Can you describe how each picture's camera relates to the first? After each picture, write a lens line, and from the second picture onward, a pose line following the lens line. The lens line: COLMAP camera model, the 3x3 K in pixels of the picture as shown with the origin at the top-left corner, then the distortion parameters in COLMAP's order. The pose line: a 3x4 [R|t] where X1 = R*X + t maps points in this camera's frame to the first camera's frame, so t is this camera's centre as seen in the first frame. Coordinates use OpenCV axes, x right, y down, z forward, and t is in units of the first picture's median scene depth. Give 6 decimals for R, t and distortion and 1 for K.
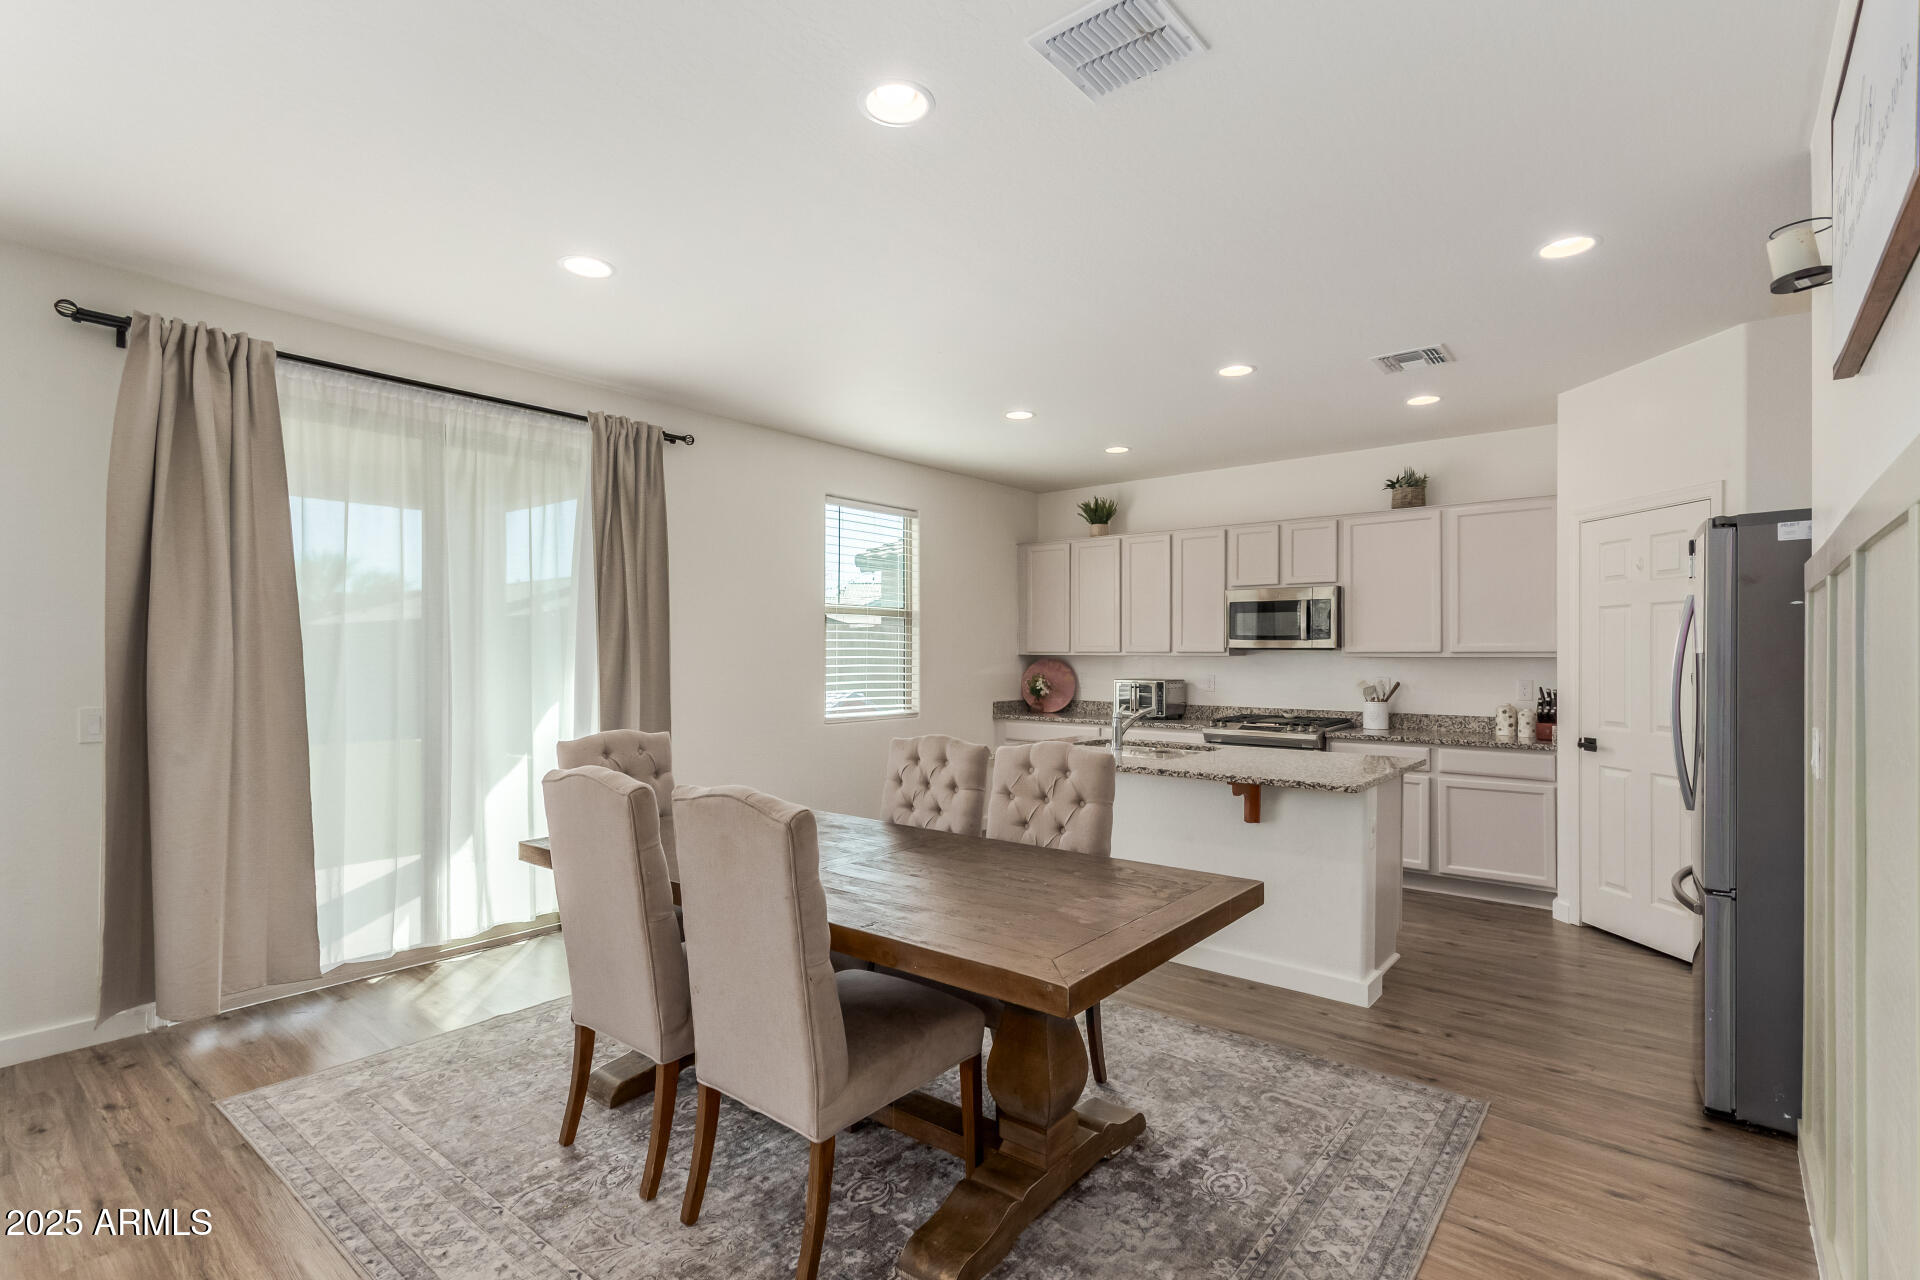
lens RADIAL K [[888.8, 0, 962.0], [0, 888.8, 649.5], [0, 0, 1]] dist [0.001057, 0.001316]
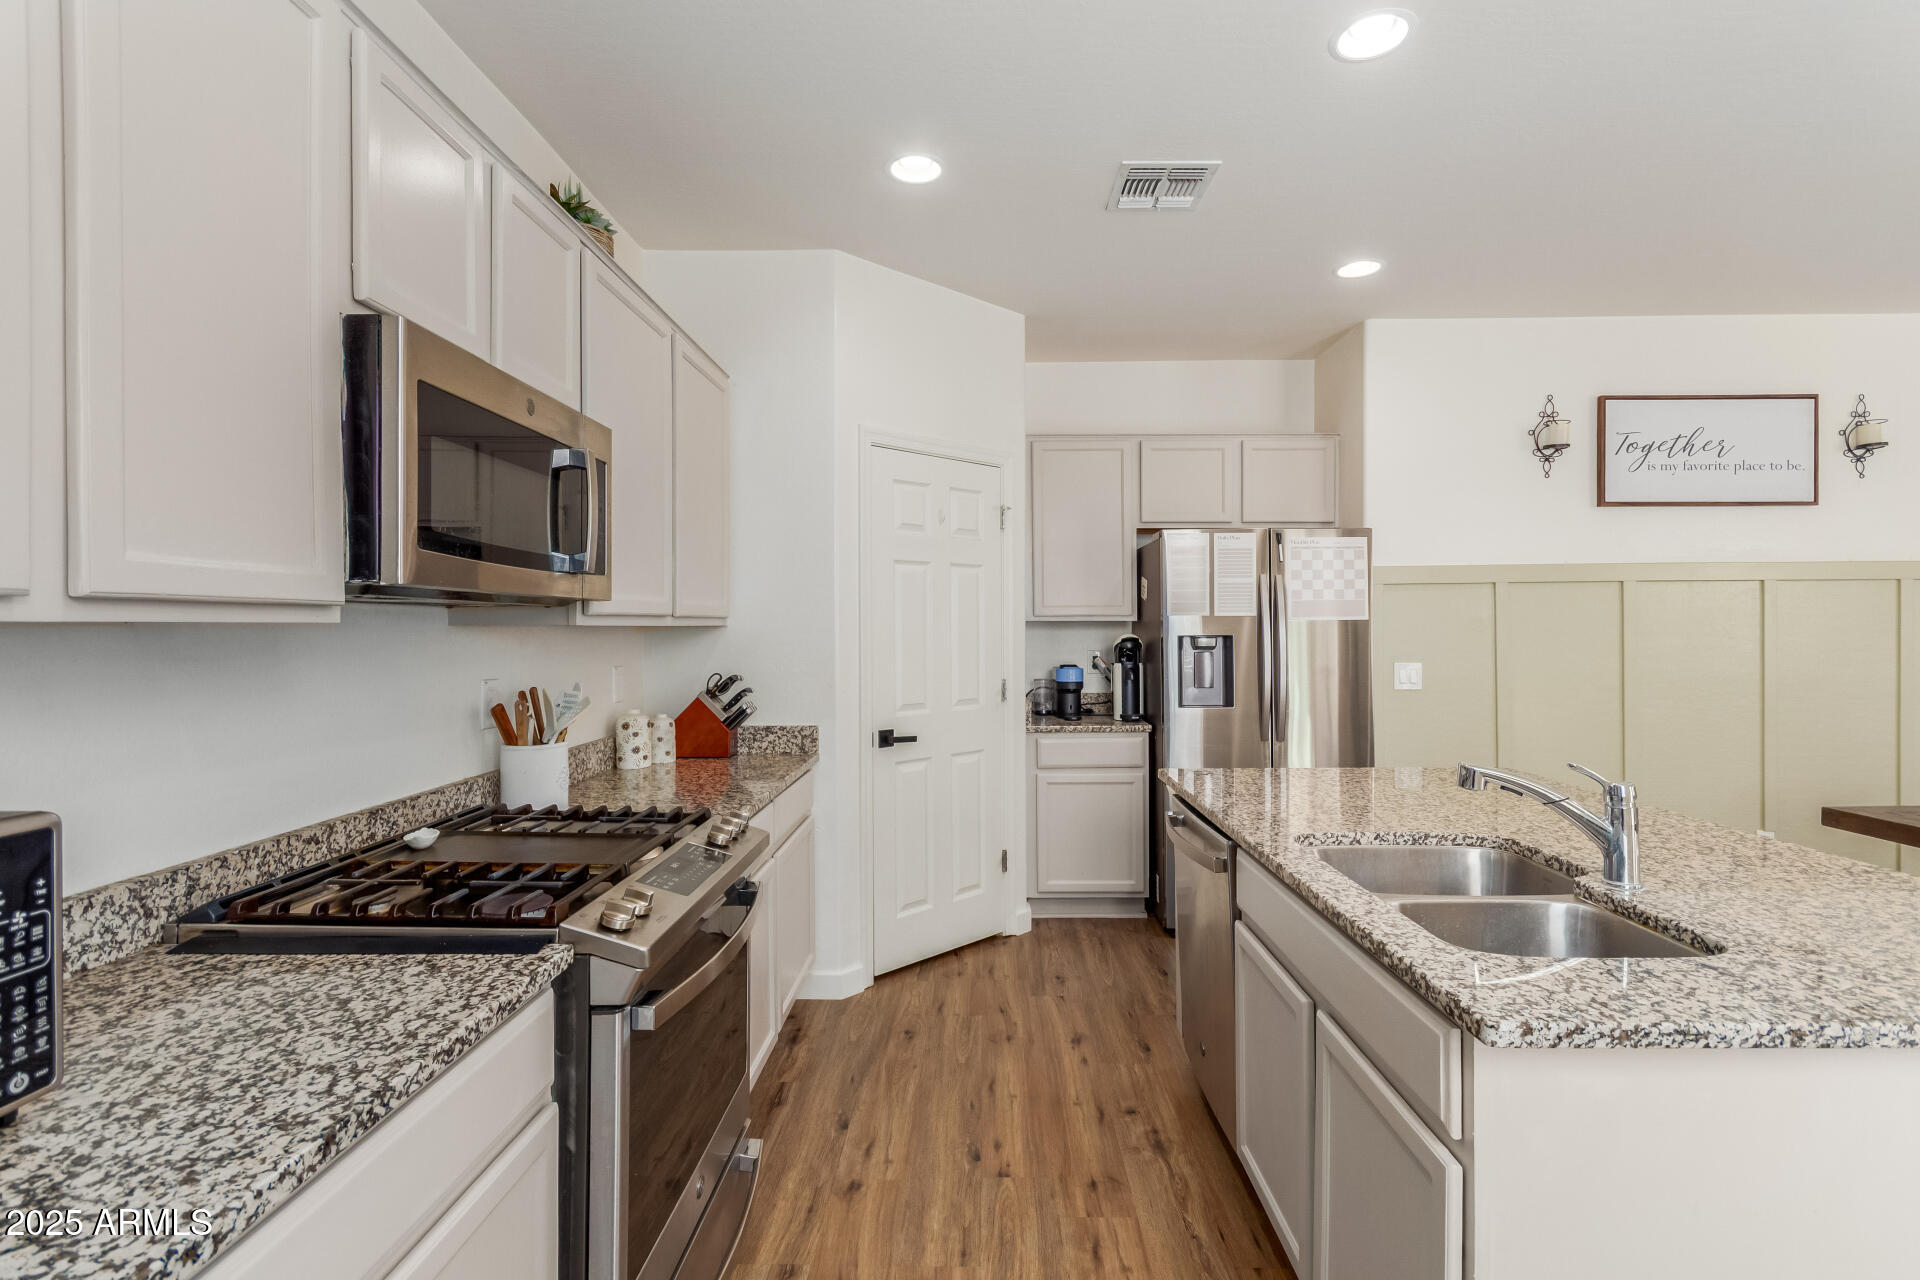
lens RADIAL K [[888.8, 0, 969.4], [0, 888.8, 629.8], [0, 0, 1]] dist [0.001057, 0.001316]
pose [[-0.629538, -0.004522, 0.776957, 0.054258], [-0.005379, 0.999984, 0.001461, 0.009573], [-0.776951, -0.003259, -0.629552, 1.212656]]
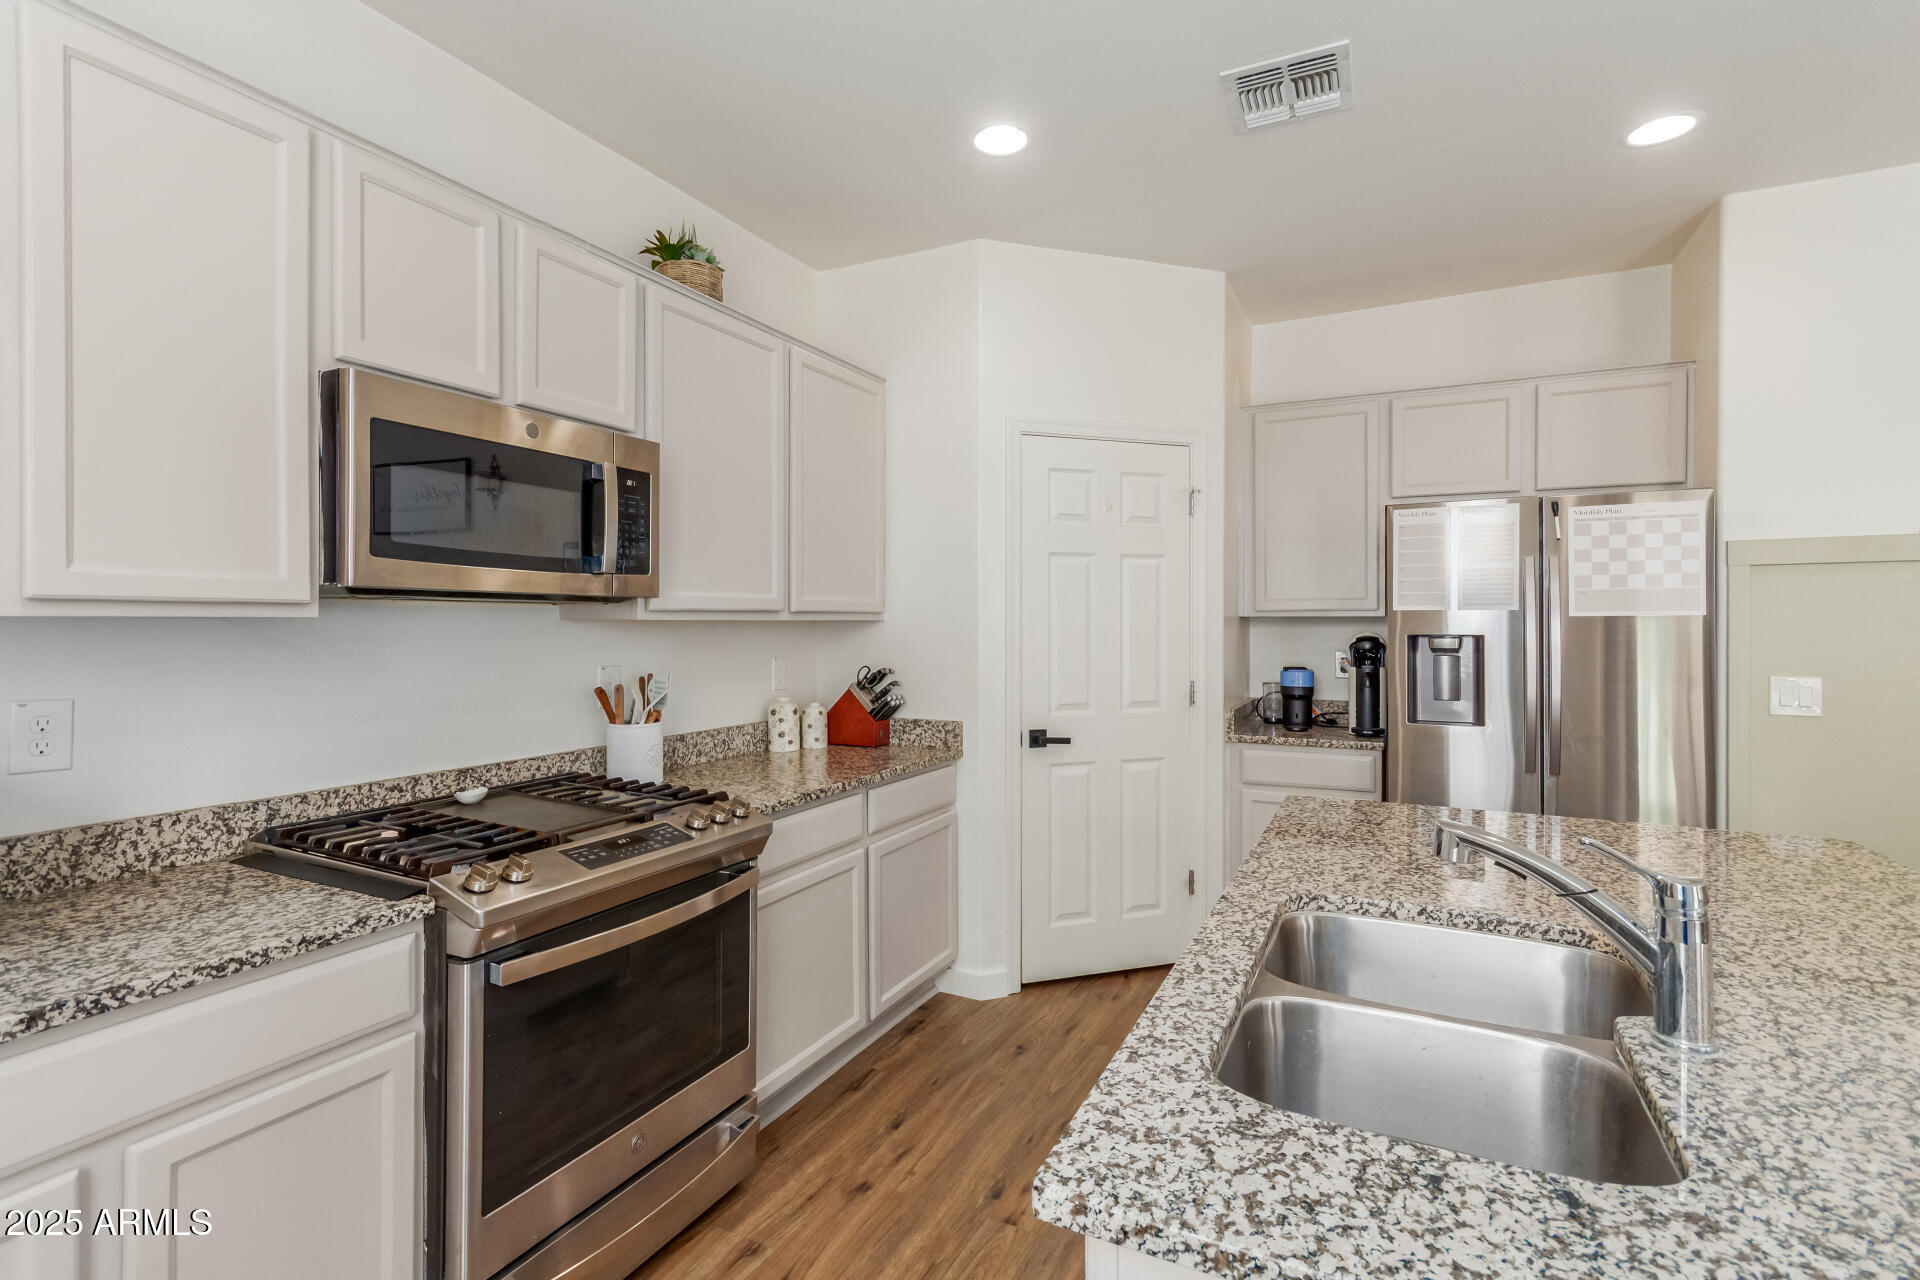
lens RADIAL K [[888.8, 0, 959.1], [0, 888.8, 629.1], [0, 0, 1]] dist [0.001057, 0.001316]
pose [[-0.226788, -0.011591, 0.973875, 0.002486], [-0.009660, 0.999907, 0.009652, 0.007902], [-0.973896, -0.007219, -0.226878, 1.045735]]
